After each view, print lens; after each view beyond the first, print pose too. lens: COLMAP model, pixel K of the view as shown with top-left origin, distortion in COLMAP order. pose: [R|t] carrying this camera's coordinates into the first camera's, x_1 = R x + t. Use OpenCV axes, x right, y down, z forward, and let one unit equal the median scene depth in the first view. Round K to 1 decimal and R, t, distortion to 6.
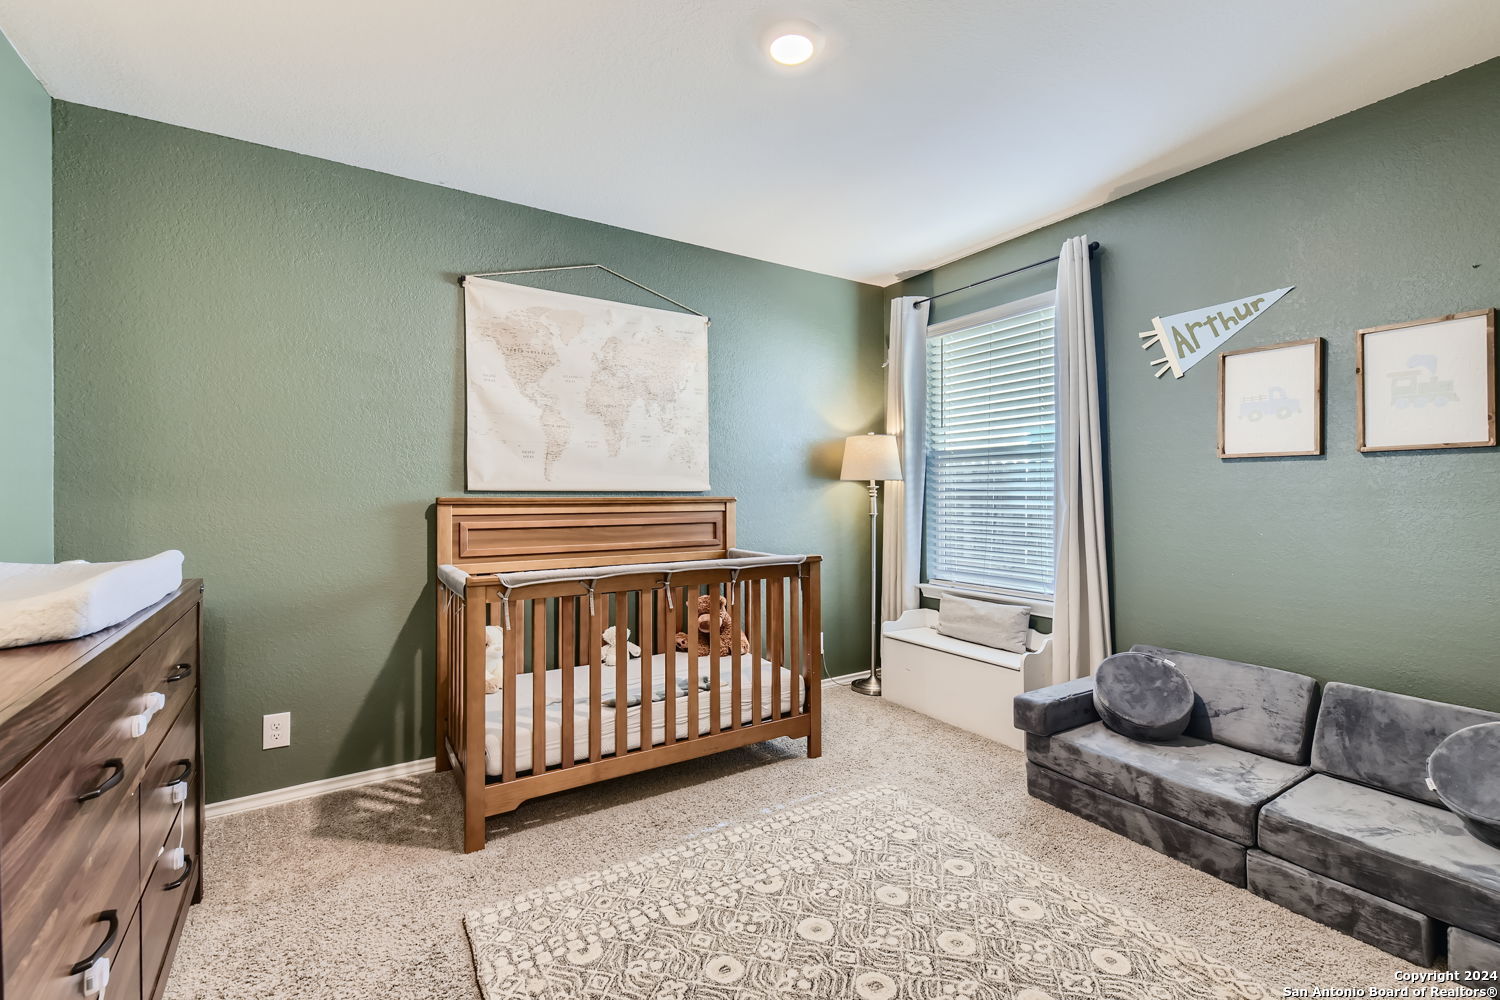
lens RADIAL K [[658.8, 0, 752.8], [0, 658.8, 495.6], [0, 0, 1]] dist [0.012202, -0.003979]
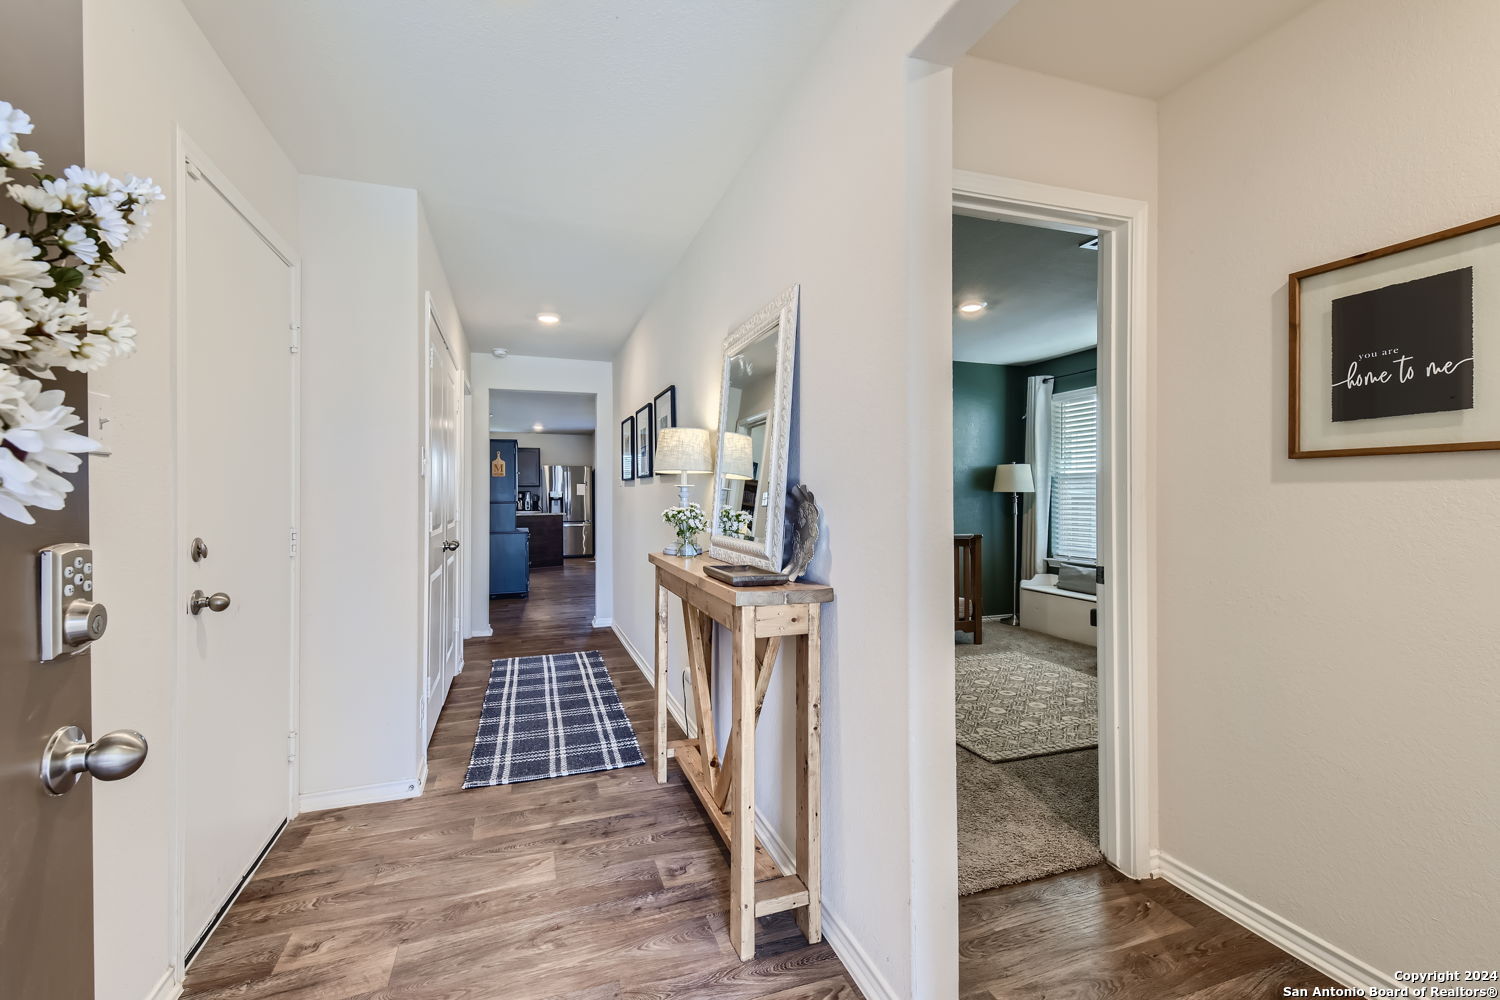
lens RADIAL K [[658.8, 0, 746.4], [0, 658.8, 501.4], [0, 0, 1]] dist [0.012202, -0.003979]
pose [[0.974480, 0.004456, -0.224430, -0.095827], [-0.005034, 0.999985, -0.002002, 0.005617], [0.224418, 0.003081, 0.974488, -0.724018]]
